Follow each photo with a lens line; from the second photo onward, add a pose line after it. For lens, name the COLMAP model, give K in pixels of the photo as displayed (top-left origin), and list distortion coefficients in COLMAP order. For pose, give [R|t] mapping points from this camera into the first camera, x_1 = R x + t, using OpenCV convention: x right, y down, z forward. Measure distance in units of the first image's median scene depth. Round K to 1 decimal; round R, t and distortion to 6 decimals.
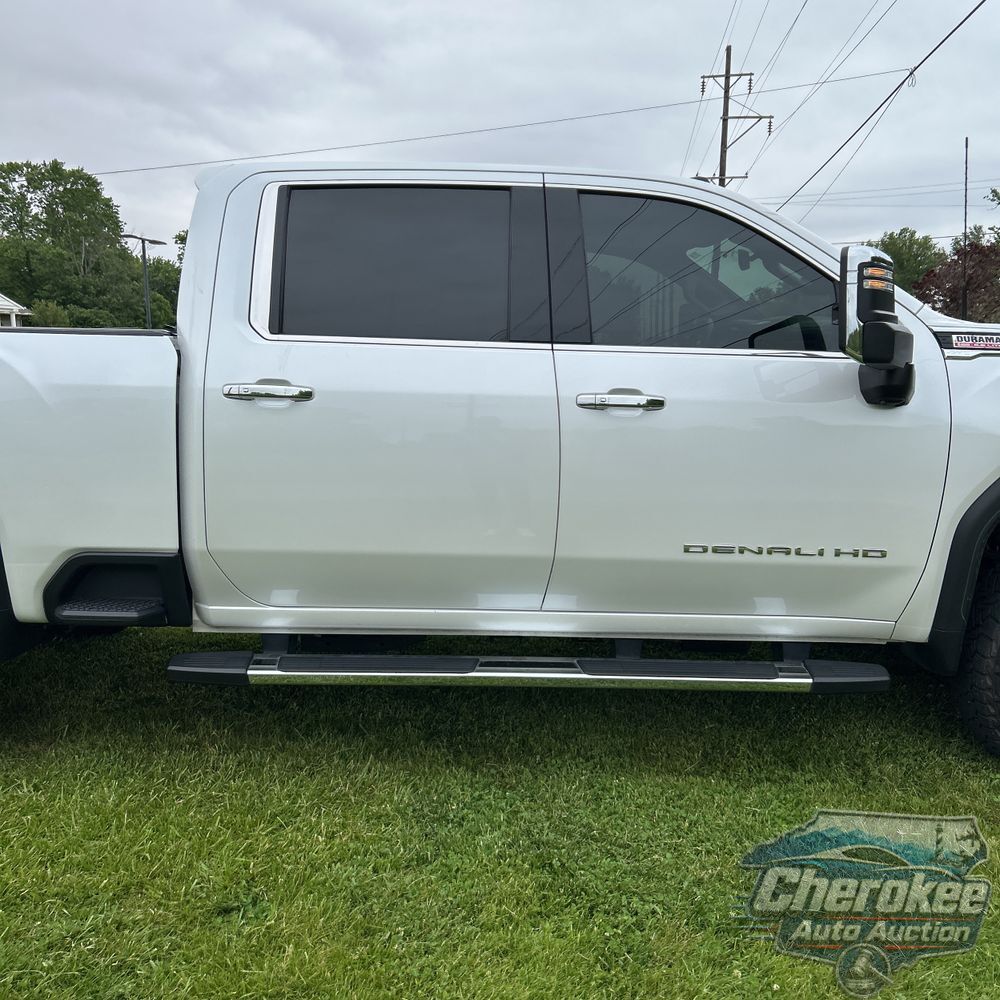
lens RADIAL K [[1014.9, 0, 500.0], [0, 1014.9, 500.0], [0, 0, 1]] dist [0.031765, -0.026034]
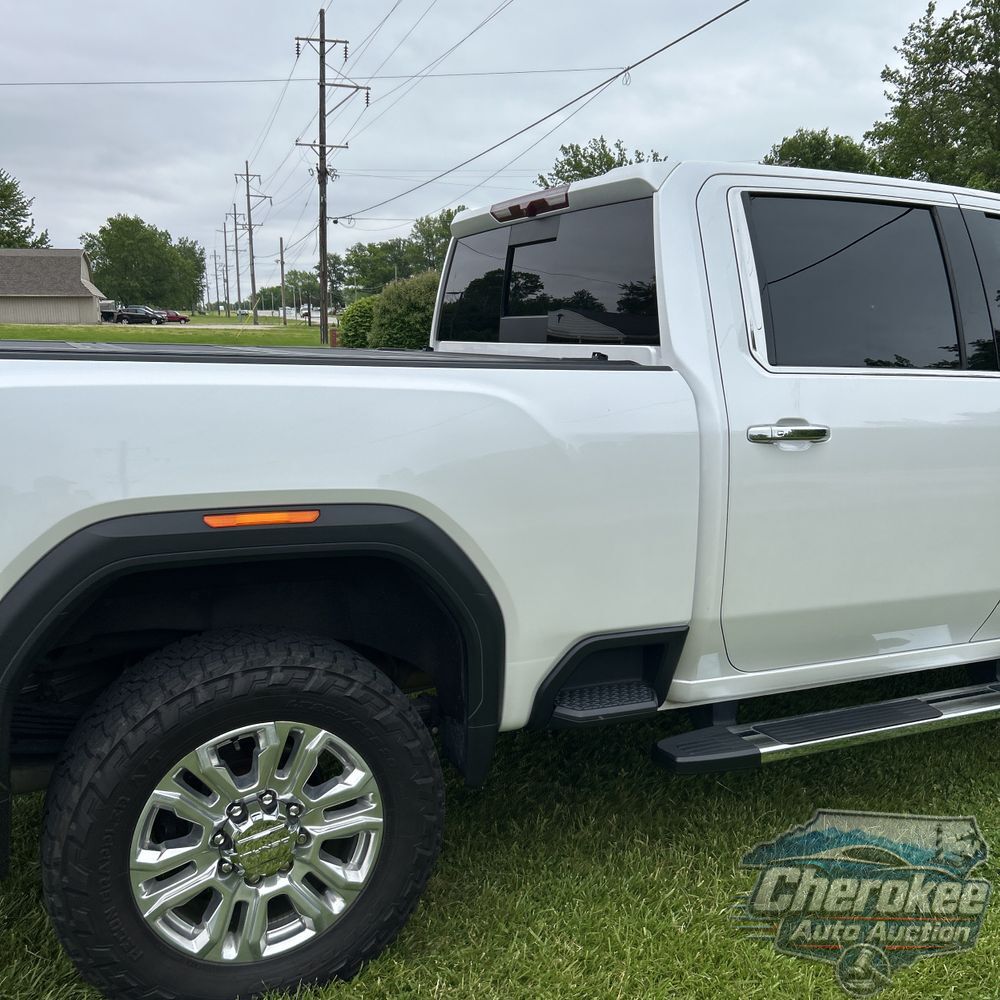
lens RADIAL K [[1020.5, 0, 499.0], [0, 1020.5, 519.6], [0, 0, 1]] dist [0.006285, 0.010291]
pose [[0.914181, -0.064184, 0.400192, -0.752026], [0.044841, 0.997337, 0.057525, -0.086554], [-0.402818, -0.034643, 0.914624, 0.271381]]
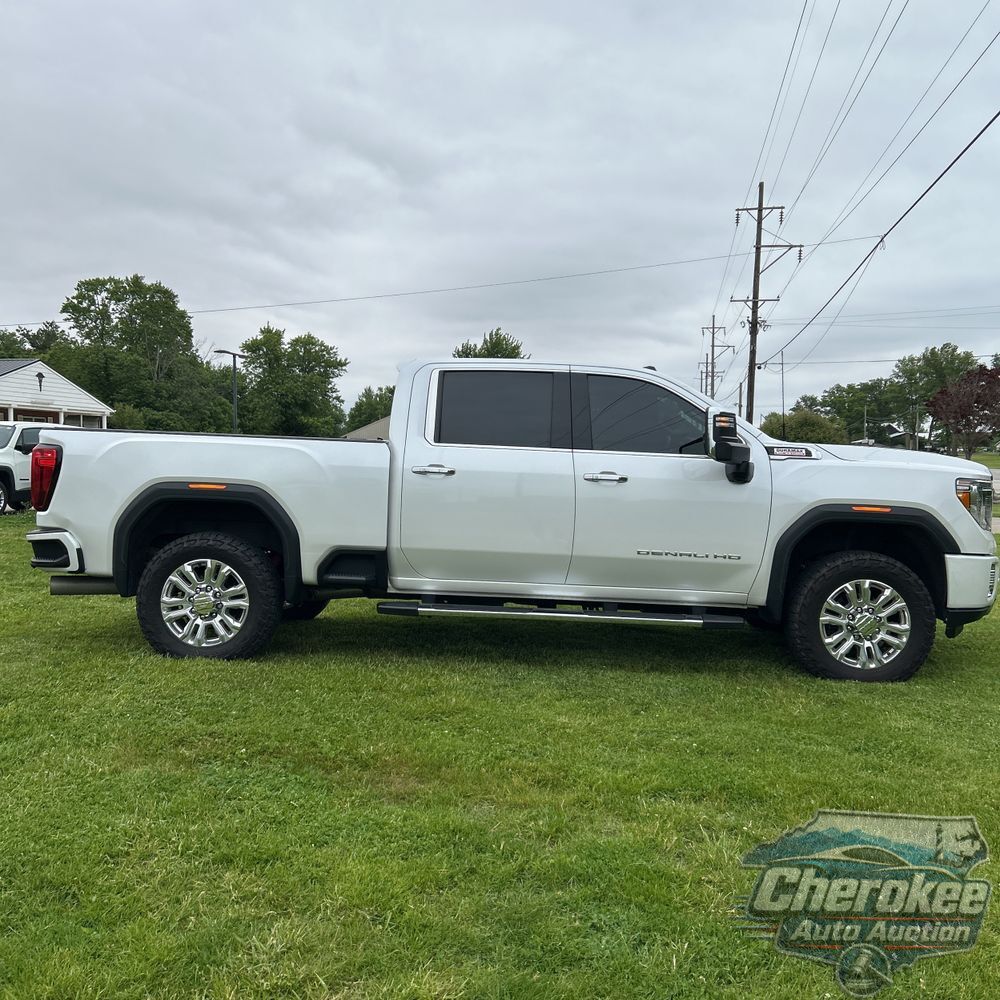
lens RADIAL K [[1014.9, 0, 500.0], [0, 1014.9, 500.0], [0, 0, 1]] dist [0.031765, -0.026034]
pose [[0.998863, 0.017943, -0.044159, -0.001551], [-0.022365, 0.994555, -0.101782, 0.148058], [0.042093, 0.102654, 0.993826, -0.957071]]
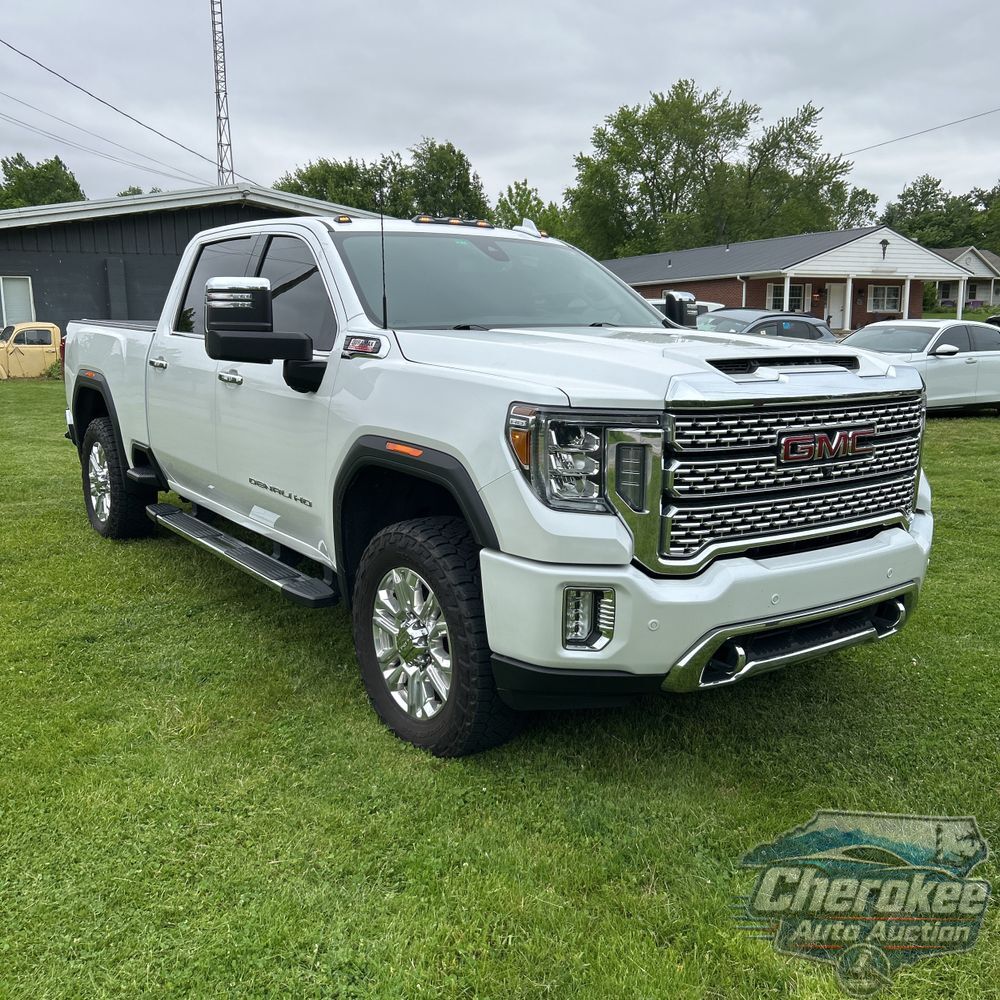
lens RADIAL K [[1014.9, 0, 500.0], [0, 1014.9, 500.0], [0, 0, 1]] dist [0.031765, -0.026034]
pose [[0.582575, 0.148675, -0.799063, 1.515231], [-0.121261, 0.988023, 0.095425, -0.103056], [0.803680, 0.041303, 0.593626, 0.394360]]
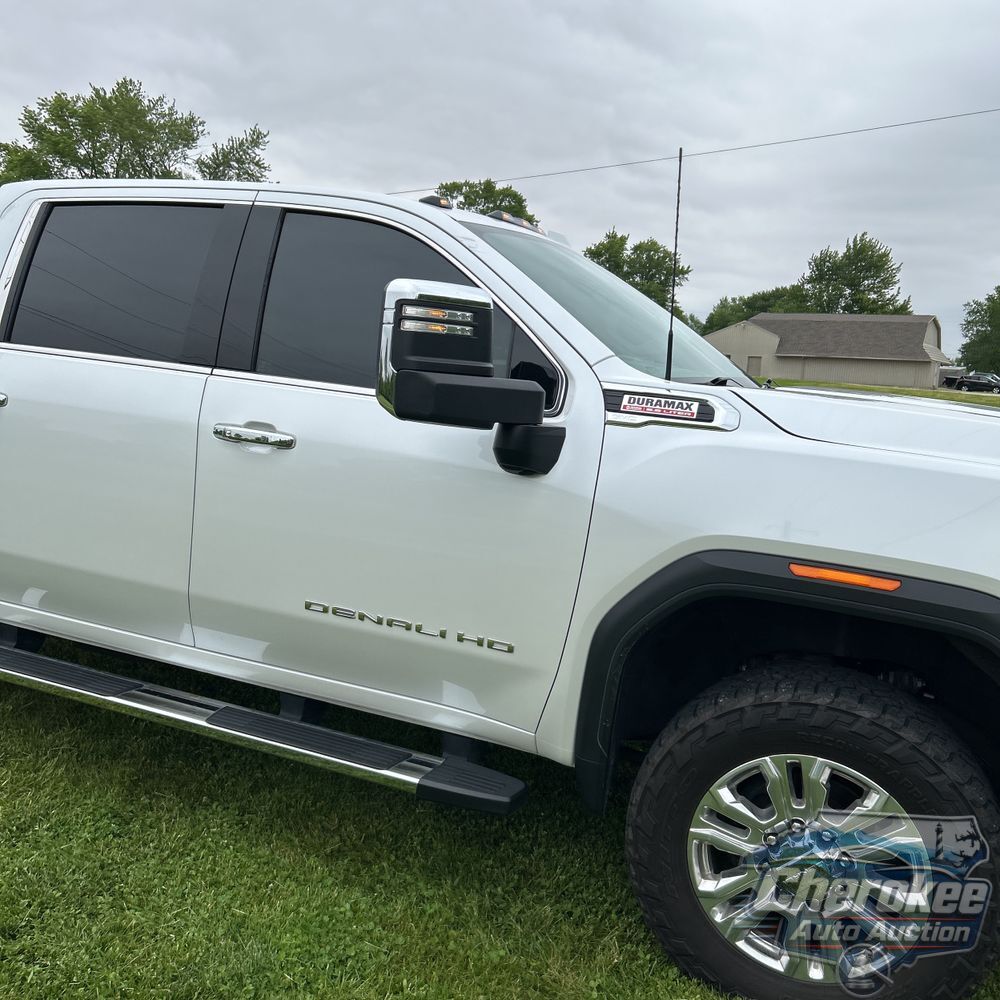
lens RADIAL K [[998.3, 0, 500.0], [0, 998.3, 500.0], [0, 0, 1]] dist [0.037515, -0.022841]
pose [[0.920831, 0.119554, -0.371183, 0.633921], [-0.123839, 0.992225, 0.012366, -0.074080], [0.369775, 0.034579, 0.928477, 0.223948]]
